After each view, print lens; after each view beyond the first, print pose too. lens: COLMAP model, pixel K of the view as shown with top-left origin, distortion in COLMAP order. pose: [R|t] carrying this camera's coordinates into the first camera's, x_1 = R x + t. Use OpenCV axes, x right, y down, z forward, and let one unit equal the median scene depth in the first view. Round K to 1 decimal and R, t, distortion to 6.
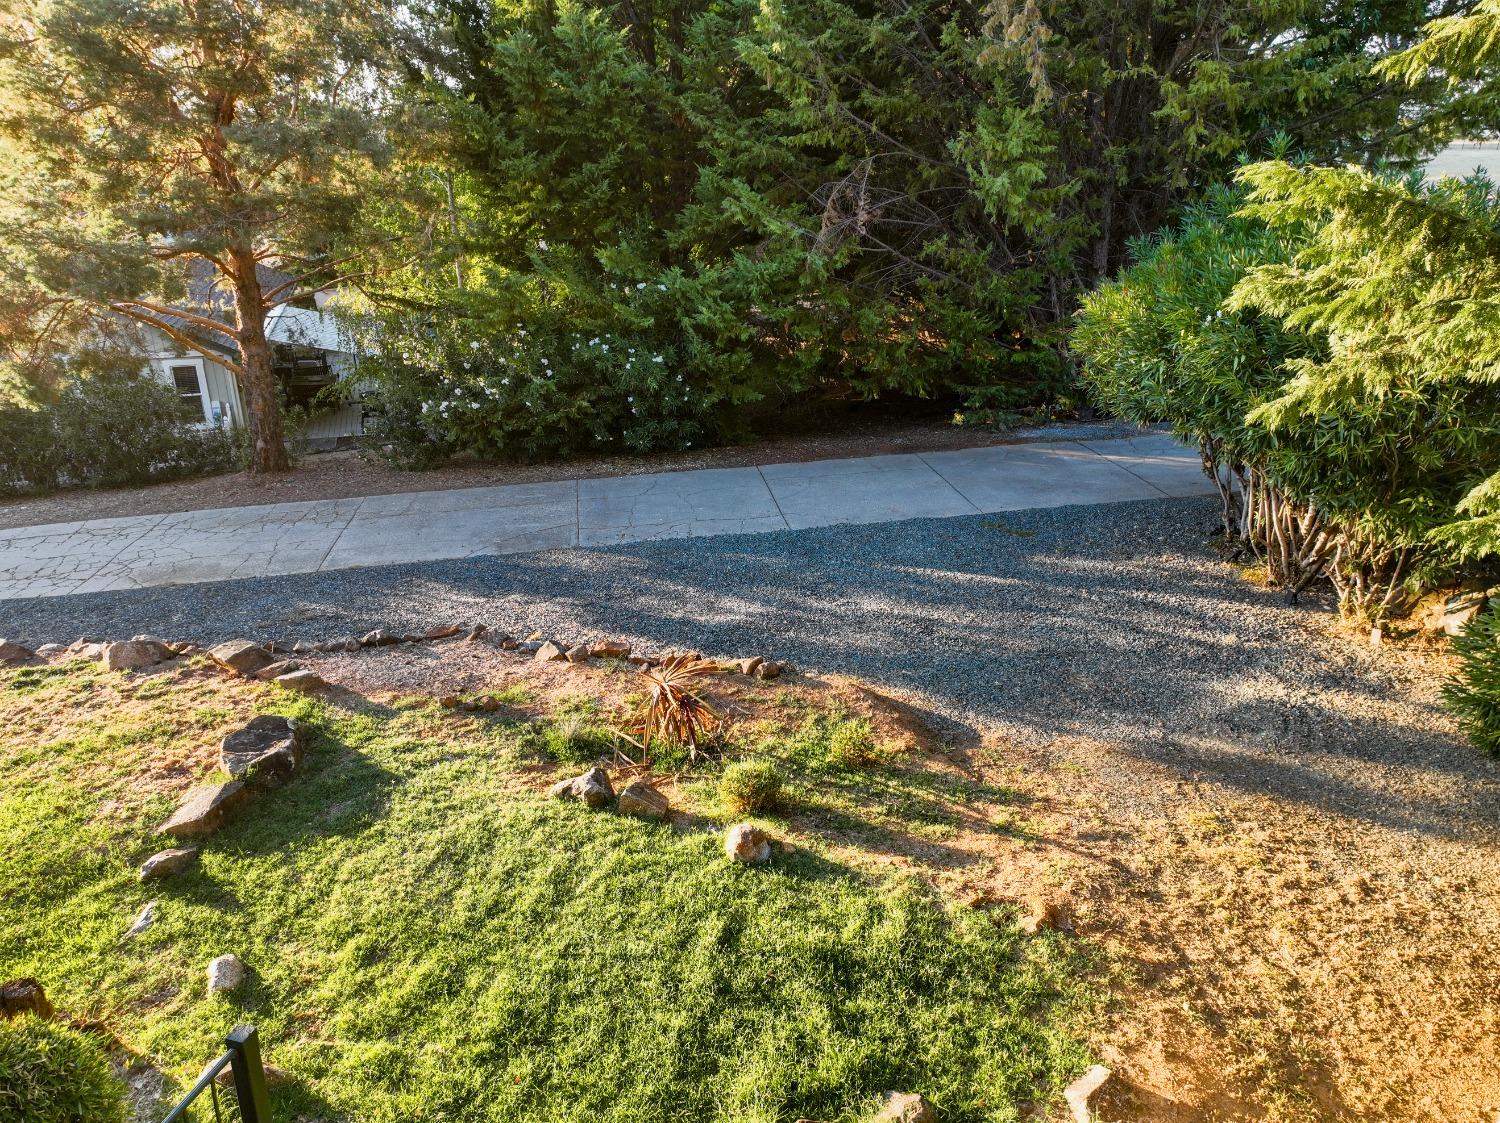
lens RADIAL K [[1056.6, 0, 750.0], [0, 1056.6, 561.5], [0, 0, 1]] dist [0.000857, 0.007197]
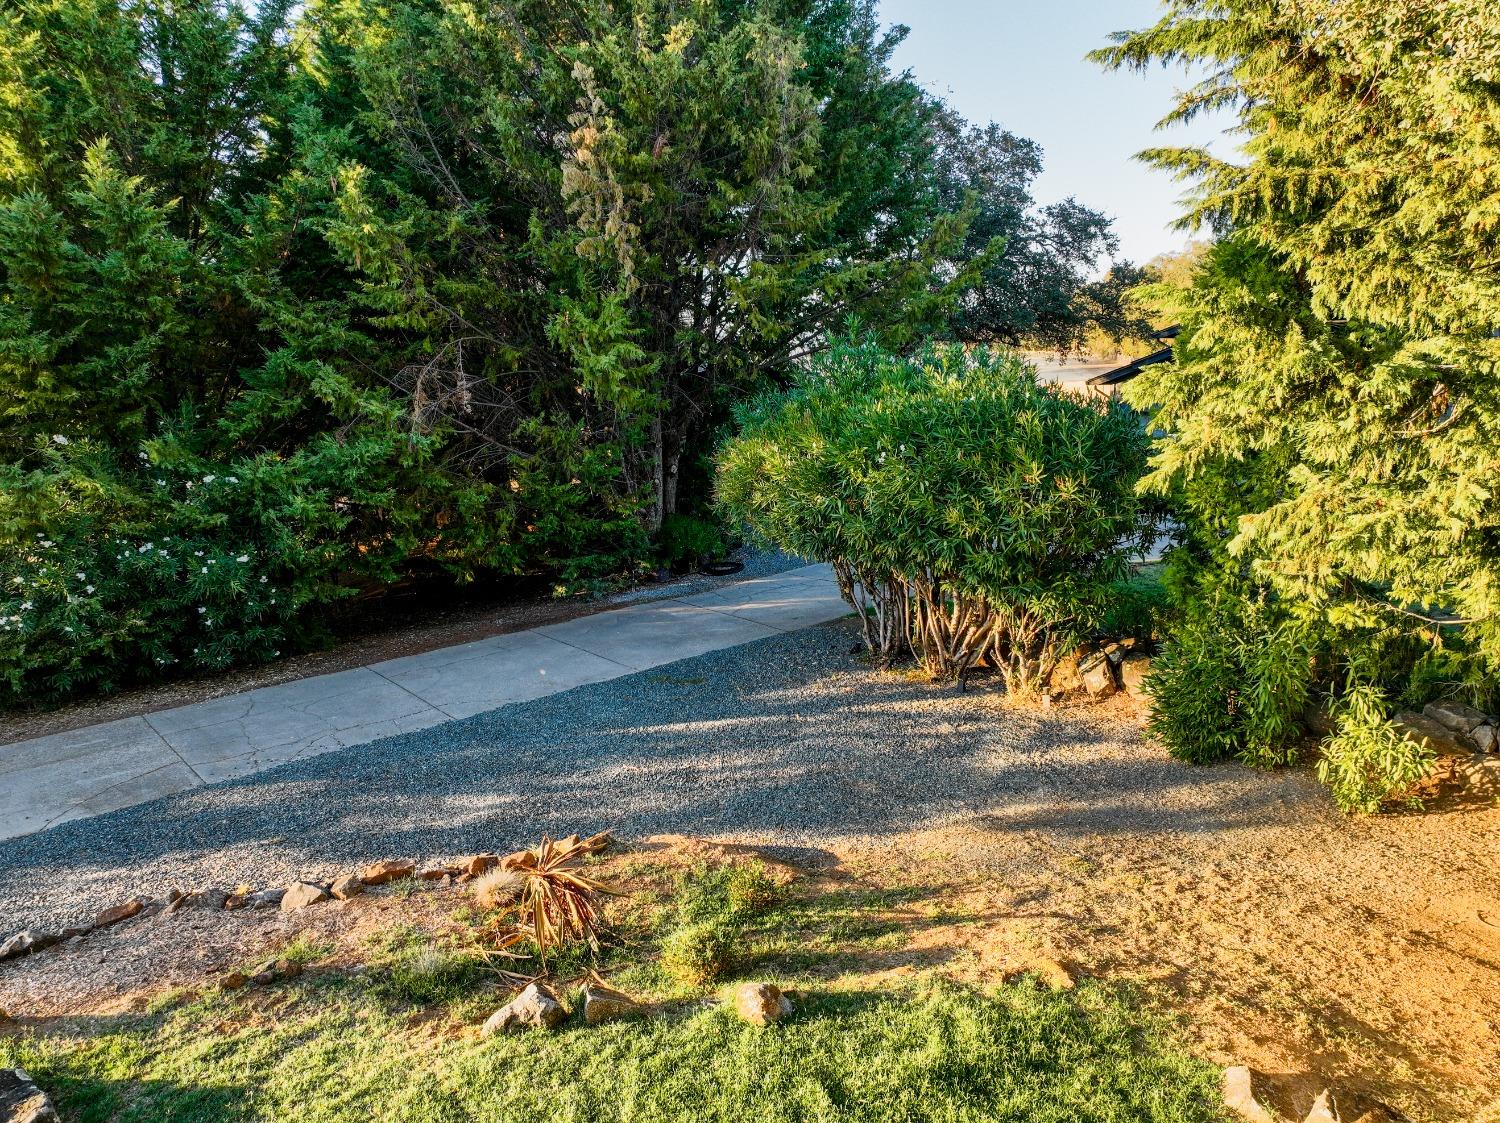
lens RADIAL K [[1056.6, 0, 750.0], [0, 1056.6, 561.5], [0, 0, 1]] dist [0.000857, 0.007197]
pose [[0.854216, -0.098665, 0.510470, -0.199895], [0.192439, 0.972098, -0.134137, 0.008489], [-0.482993, 0.212816, 0.849369, 0.071107]]
